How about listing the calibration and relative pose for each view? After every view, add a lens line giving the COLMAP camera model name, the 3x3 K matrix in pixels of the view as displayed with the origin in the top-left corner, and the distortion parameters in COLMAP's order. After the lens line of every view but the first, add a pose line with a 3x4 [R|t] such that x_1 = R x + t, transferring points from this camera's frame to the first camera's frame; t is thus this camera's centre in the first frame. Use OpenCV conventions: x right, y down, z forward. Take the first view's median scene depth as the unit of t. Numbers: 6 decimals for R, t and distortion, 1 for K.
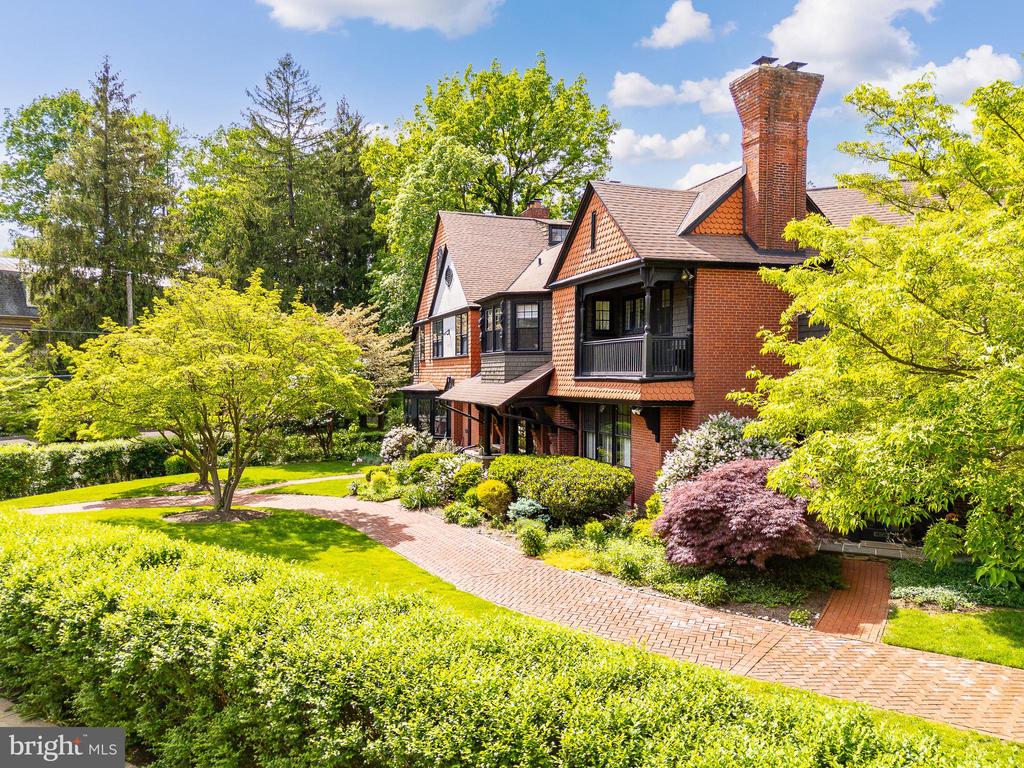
lens RADIAL K [[771.4, 0, 512.0], [0, 771.4, 384.0], [0, 0, 1]] dist [0.107647, -0.125794]
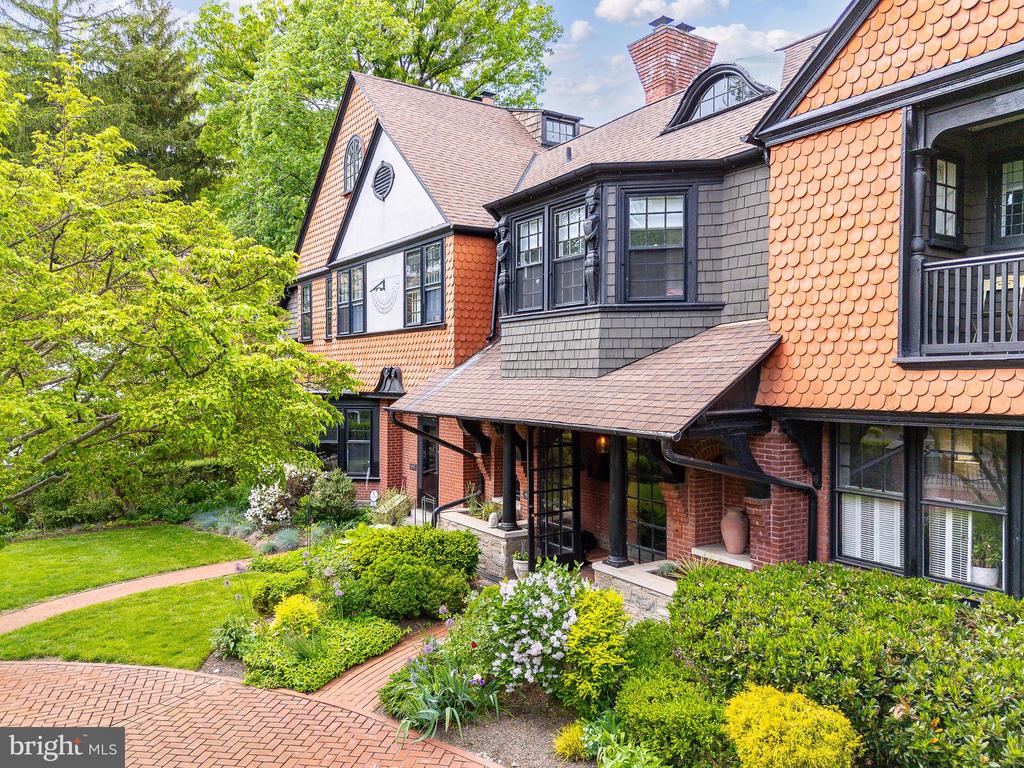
lens RADIAL K [[771.4, 0, 512.0], [0, 771.4, 384.0], [0, 0, 1]] dist [0.107647, -0.125794]
pose [[0.970780, -0.002109, 0.239963, -0.163113], [0.001750, 0.999997, 0.001711, 0.002107], [-0.239966, -0.001241, 0.970780, 0.589225]]
